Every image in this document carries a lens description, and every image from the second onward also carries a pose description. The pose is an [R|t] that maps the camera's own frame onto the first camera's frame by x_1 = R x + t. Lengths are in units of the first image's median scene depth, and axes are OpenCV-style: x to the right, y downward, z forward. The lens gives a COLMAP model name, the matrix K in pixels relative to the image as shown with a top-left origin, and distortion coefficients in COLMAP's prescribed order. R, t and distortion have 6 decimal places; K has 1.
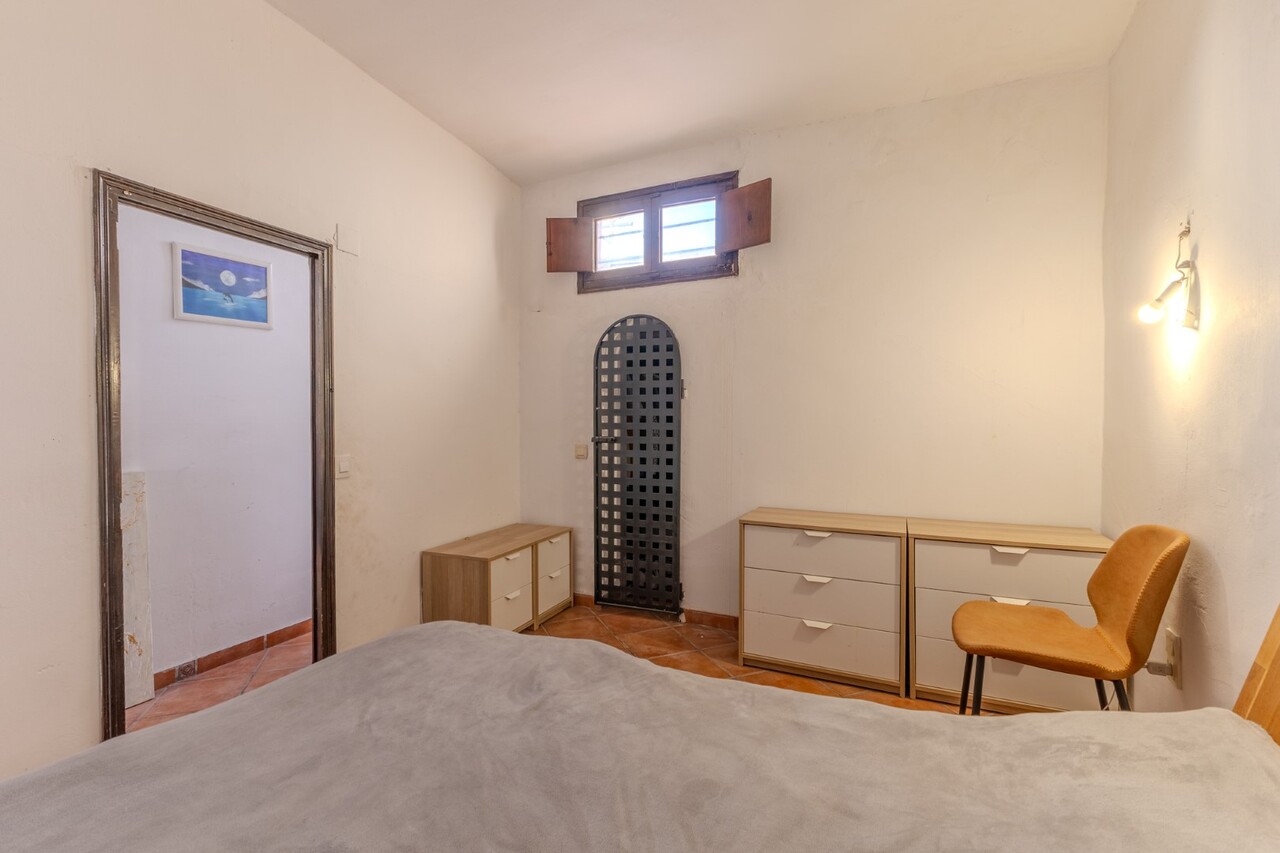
lens RADIAL K [[550.8, 0, 638.0], [0, 550.8, 426.0], [0, 0, 1]] dist [0.011743, -0.003142]
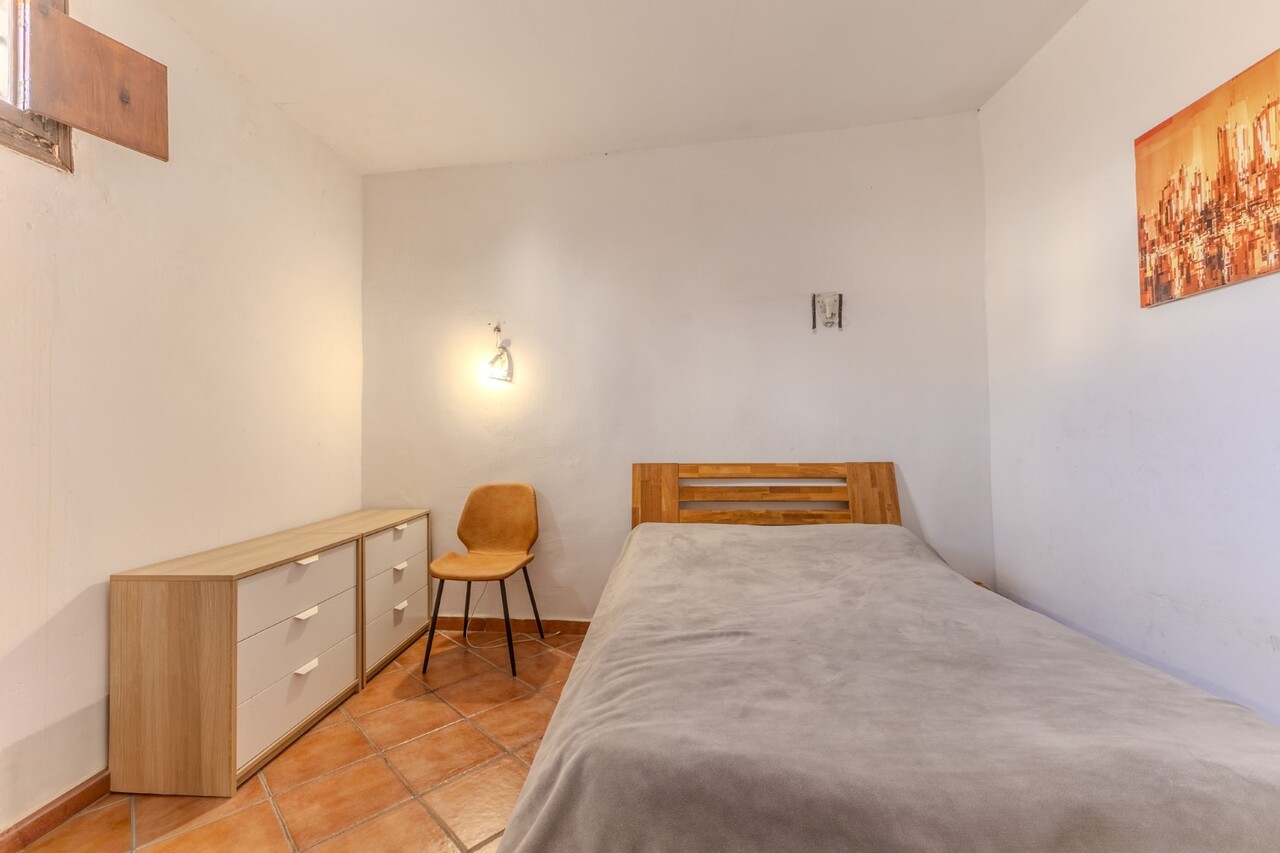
lens RADIAL K [[550.8, 0, 637.6], [0, 550.8, 422.7], [0, 0, 1]] dist [0.011743, -0.003142]
pose [[-0.349265, 0.016715, 0.936875, -0.685890], [0.028661, 0.999564, -0.007149, 0.001878], [-0.936586, 0.024354, -0.349591, 0.839377]]
